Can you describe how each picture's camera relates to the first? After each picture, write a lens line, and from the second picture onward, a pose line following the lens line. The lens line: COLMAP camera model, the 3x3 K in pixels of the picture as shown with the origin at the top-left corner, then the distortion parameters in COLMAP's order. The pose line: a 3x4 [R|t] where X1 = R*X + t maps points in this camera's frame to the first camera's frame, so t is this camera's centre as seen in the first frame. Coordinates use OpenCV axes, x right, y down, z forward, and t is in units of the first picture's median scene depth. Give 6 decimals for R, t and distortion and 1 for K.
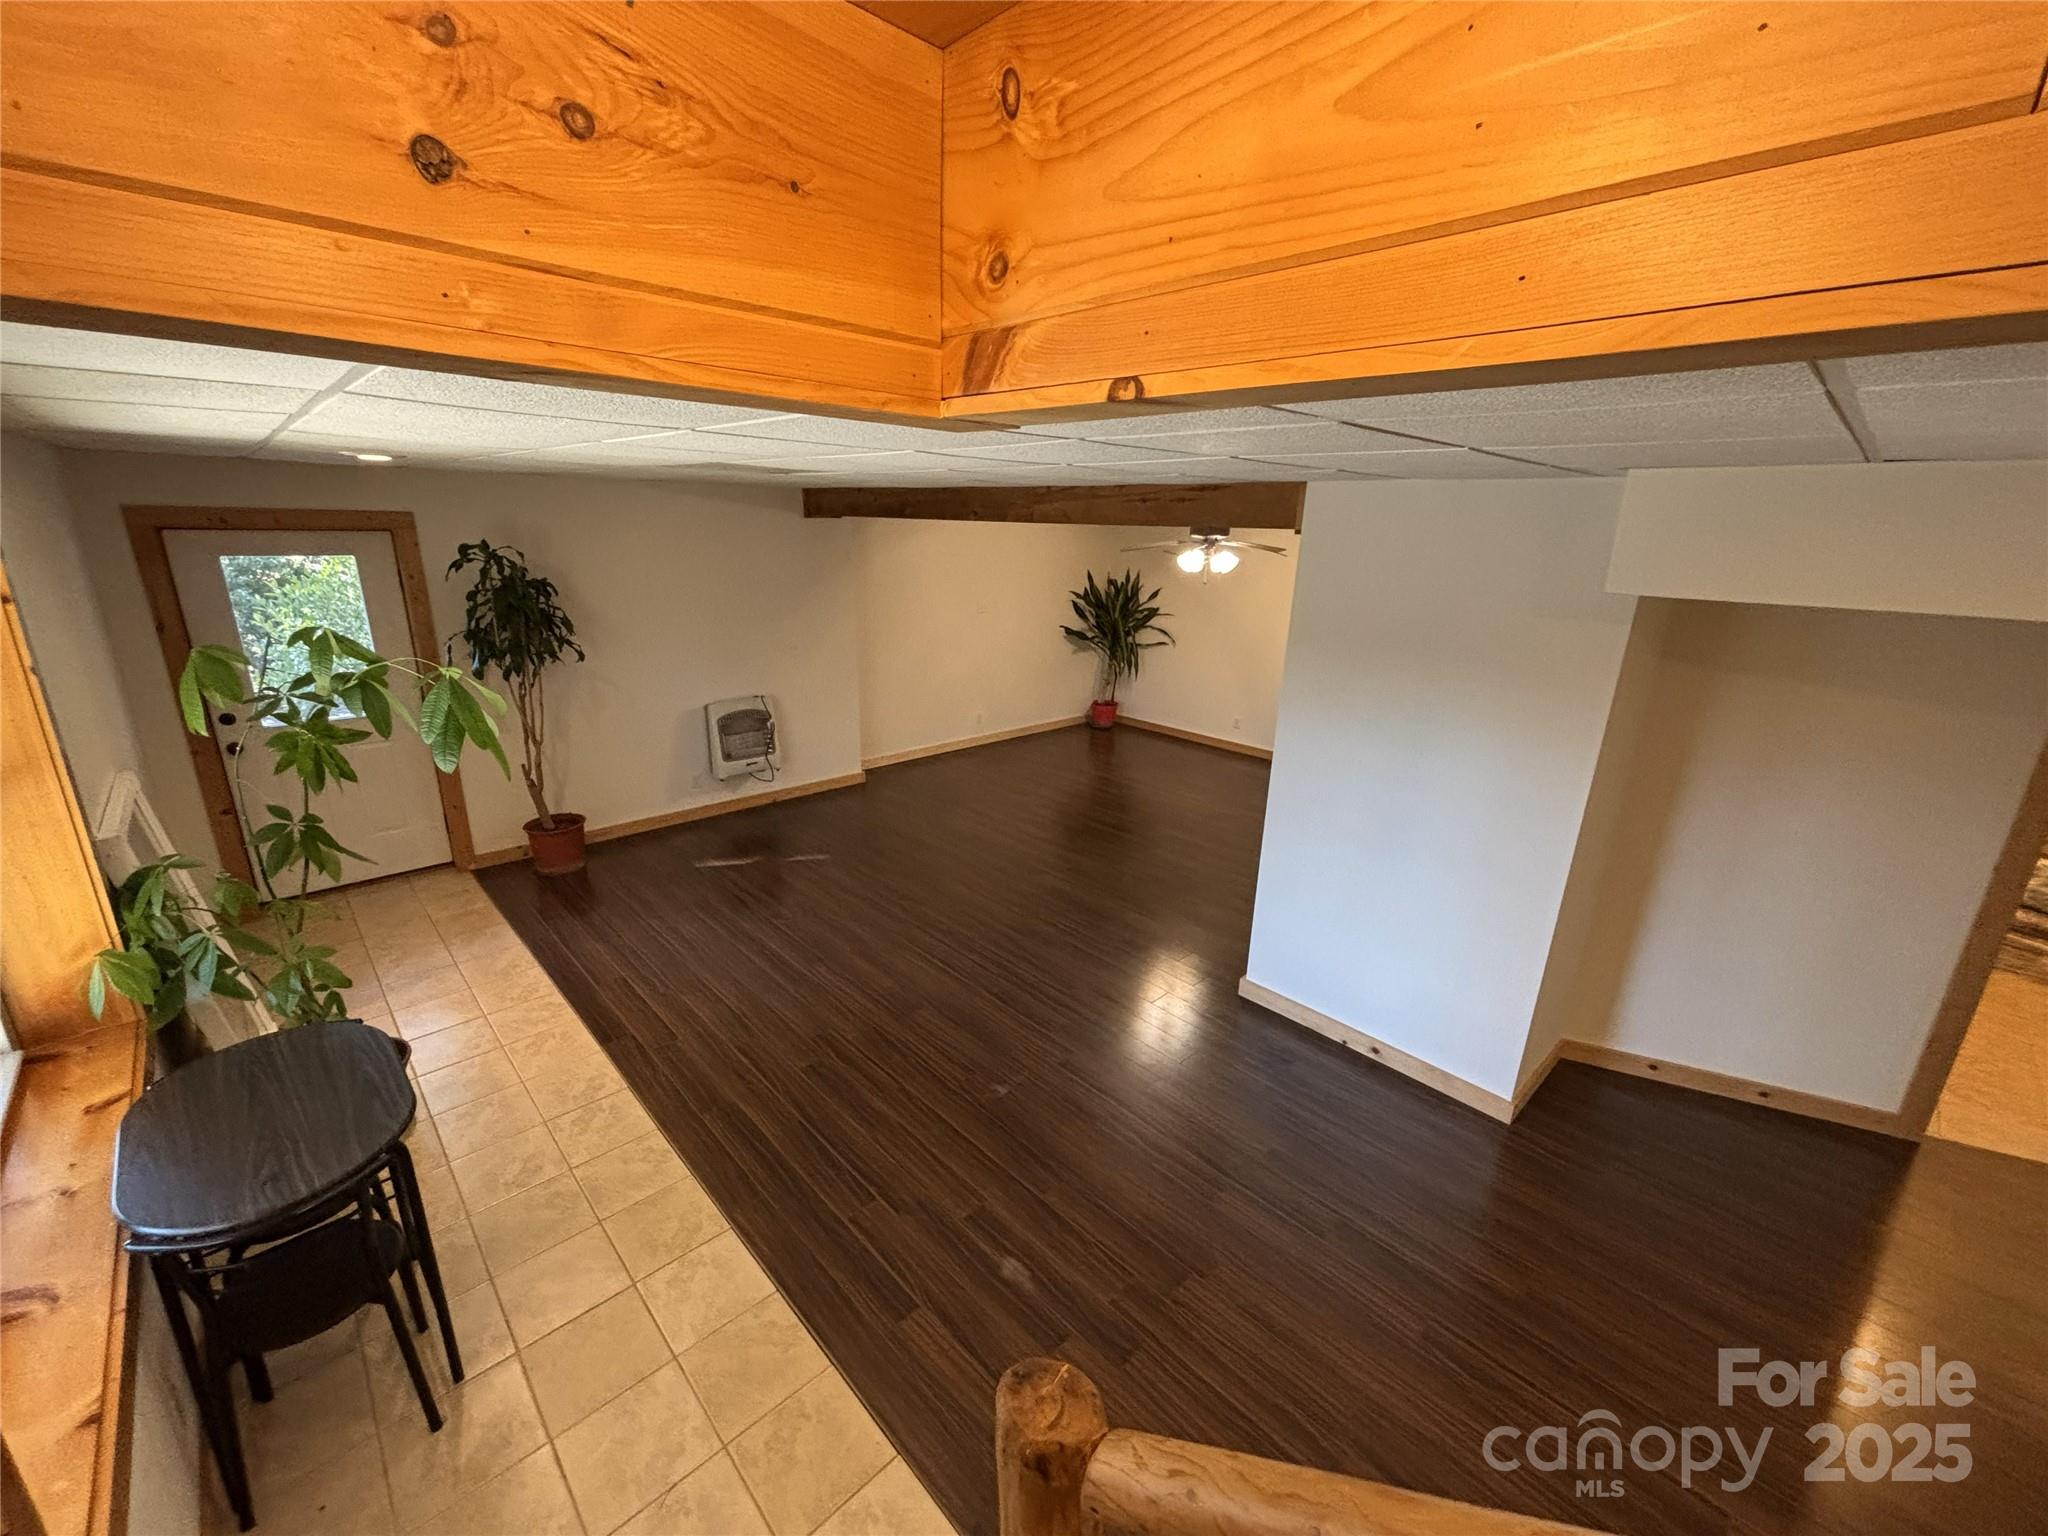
lens RADIAL K [[823.7, 0, 1024.1], [0, 823.7, 768.7], [0, 0, 1]] dist [0.000653, 0.000182]
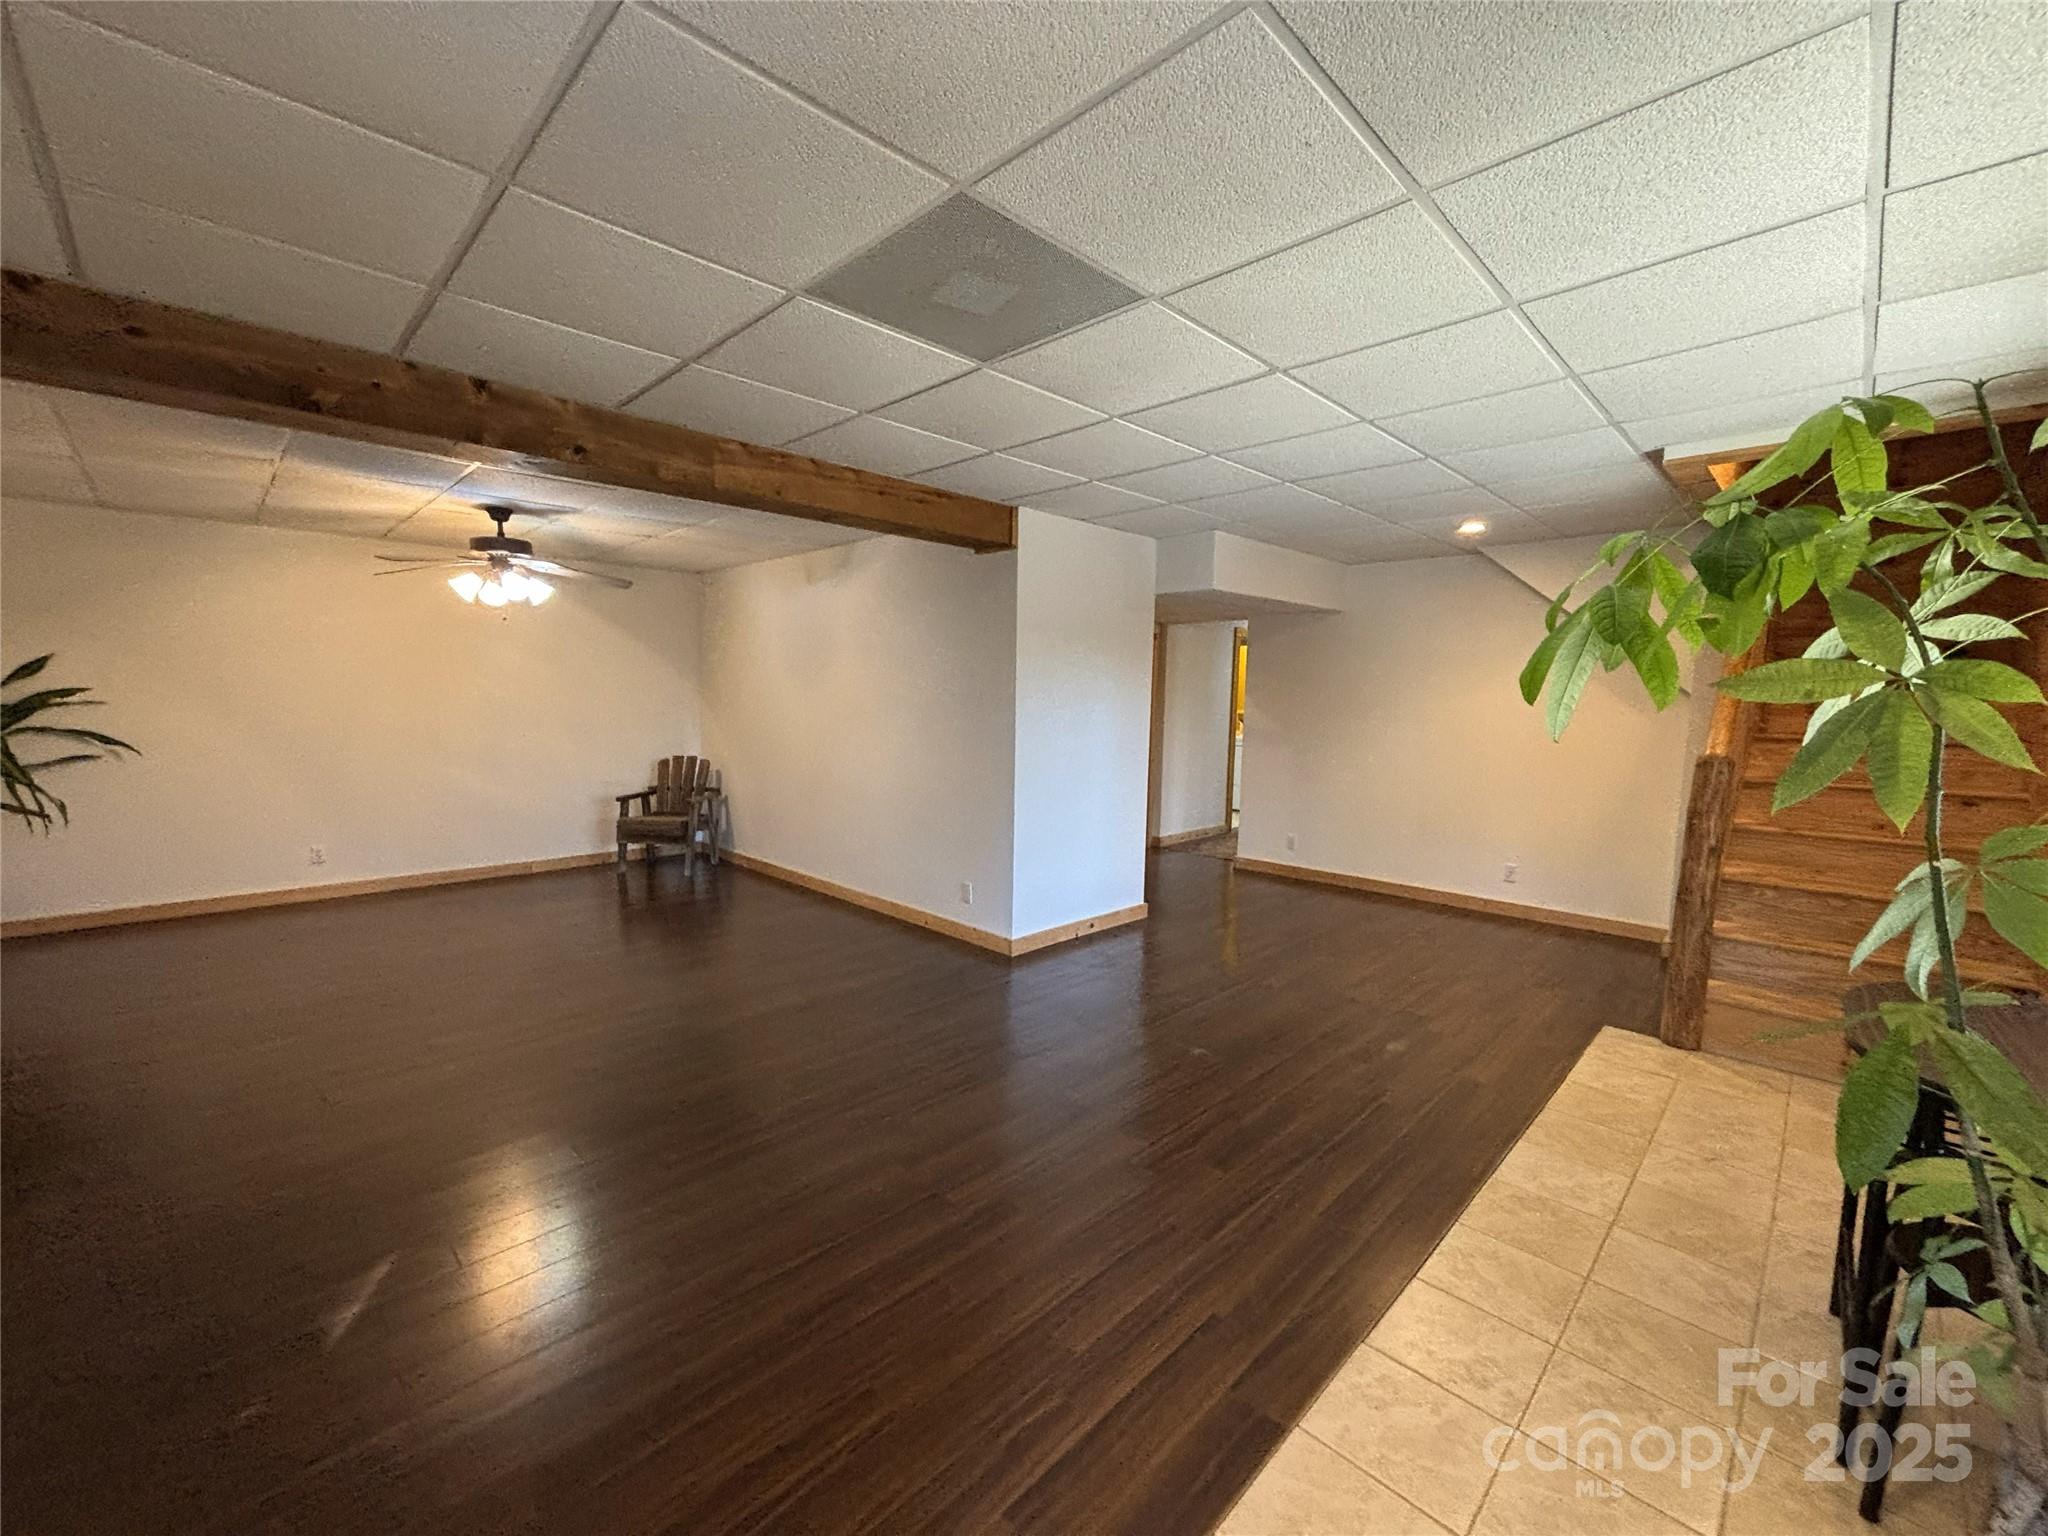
lens RADIAL K [[823.7, 0, 1023.4], [0, 823.7, 769.0], [0, 0, 1]] dist [0.000653, 0.000182]
pose [[-0.019936, -0.123826, 0.992104, -0.925040], [0.274328, 0.953540, 0.124525, -0.114148], [-0.961430, 0.274644, 0.014959, 1.038860]]
